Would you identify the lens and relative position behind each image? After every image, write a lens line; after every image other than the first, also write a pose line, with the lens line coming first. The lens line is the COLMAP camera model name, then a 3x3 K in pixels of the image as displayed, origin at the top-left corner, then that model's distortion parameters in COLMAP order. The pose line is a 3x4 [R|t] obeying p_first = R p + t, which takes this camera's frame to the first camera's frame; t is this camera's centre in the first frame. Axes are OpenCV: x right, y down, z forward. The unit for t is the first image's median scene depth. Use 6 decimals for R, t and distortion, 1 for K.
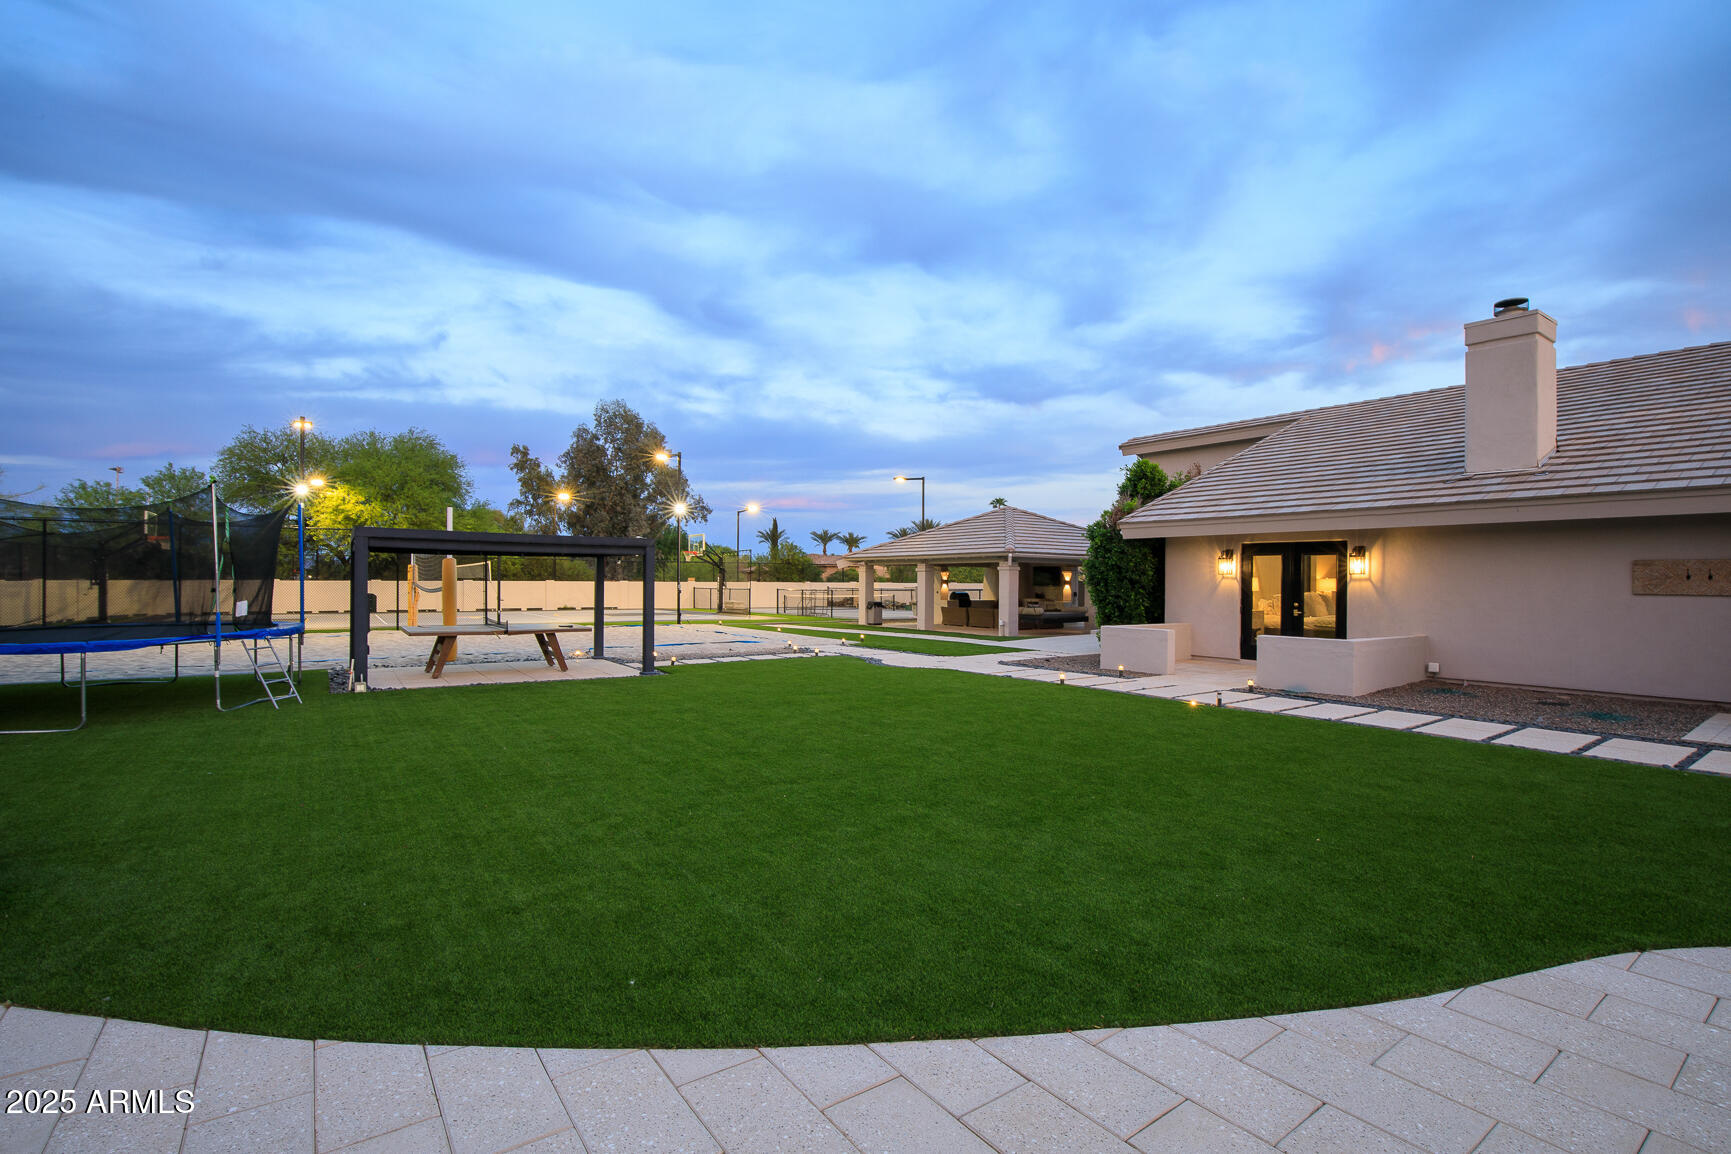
lens RADIAL K [[792.8, 0, 862.0], [0, 792.8, 576.9], [0, 0, 1]] dist [-0.021416, -0.000228]
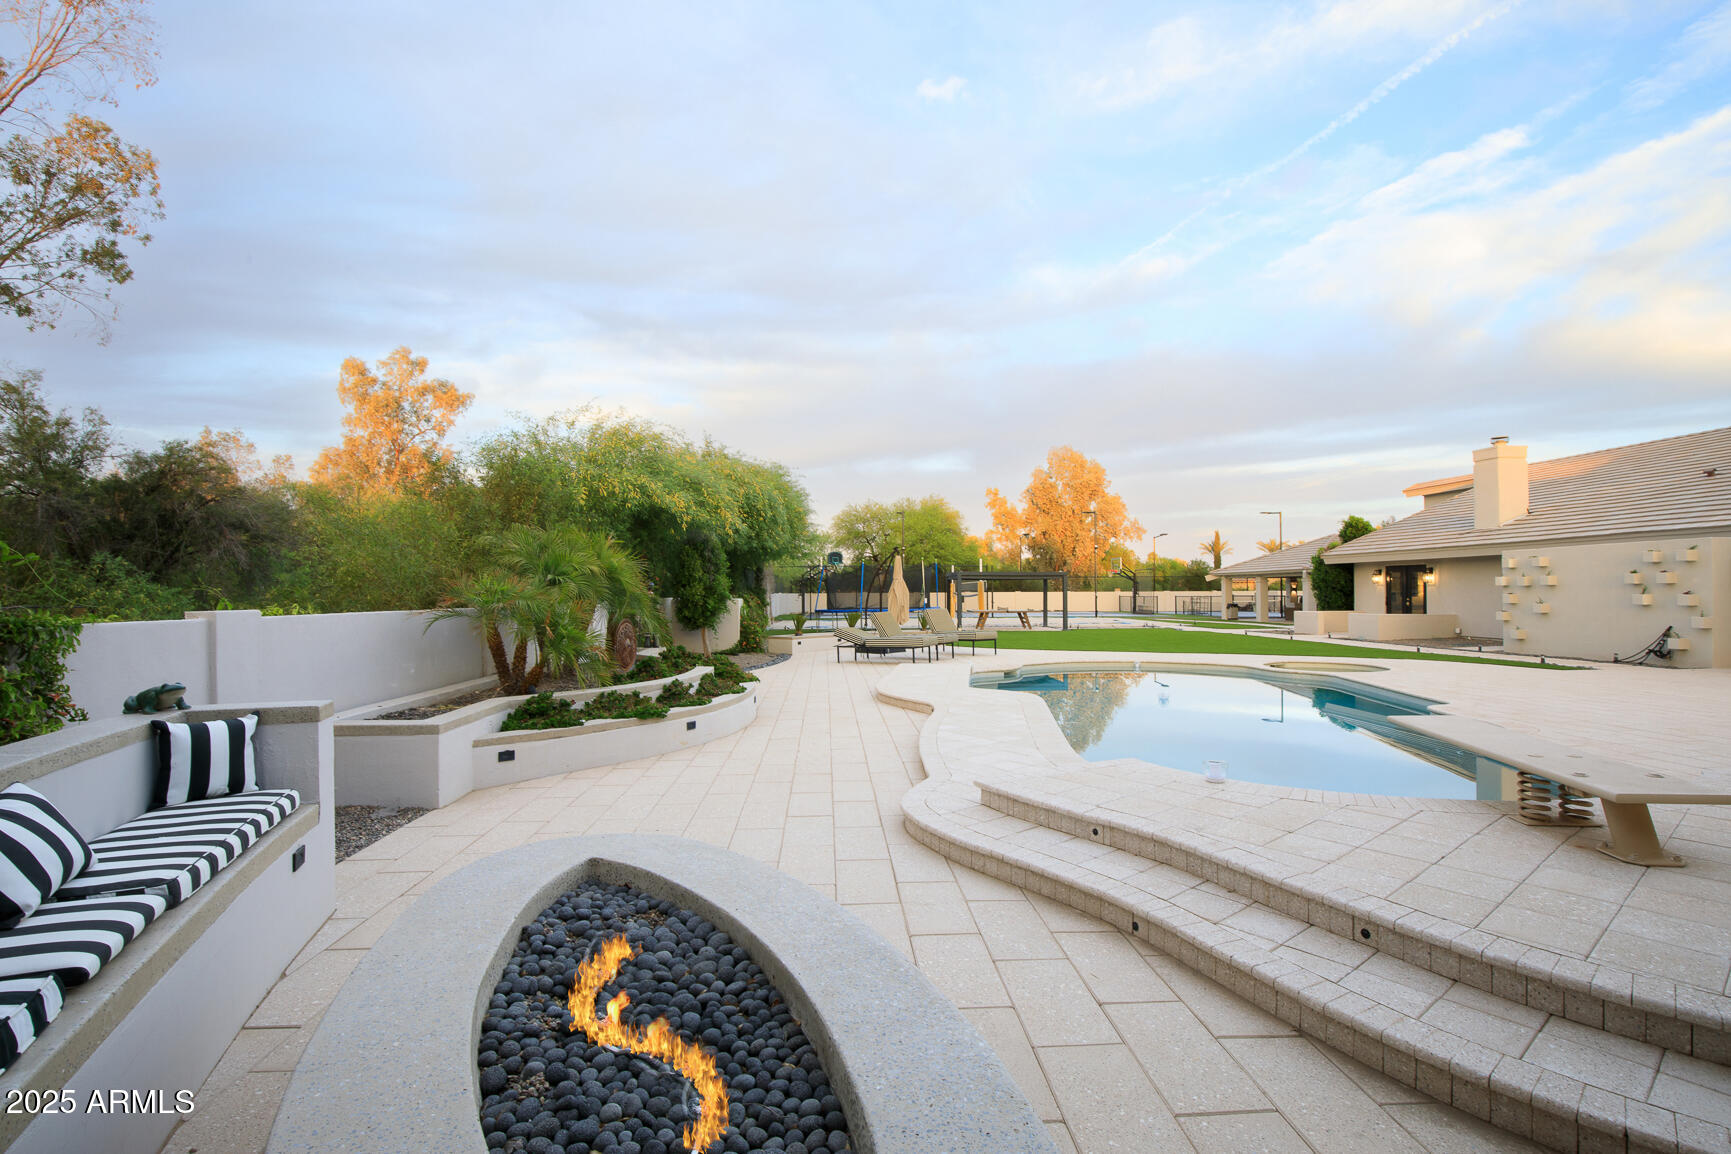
lens RADIAL K [[792.8, 0, 860.2], [0, 792.8, 583.5], [0, 0, 1]] dist [-0.021416, -0.000228]
pose [[0.844337, -0.015290, -0.535595, 0.212460], [0.012298, 0.999882, -0.009157, -0.000234], [0.535672, 0.001145, 0.844425, -0.581422]]
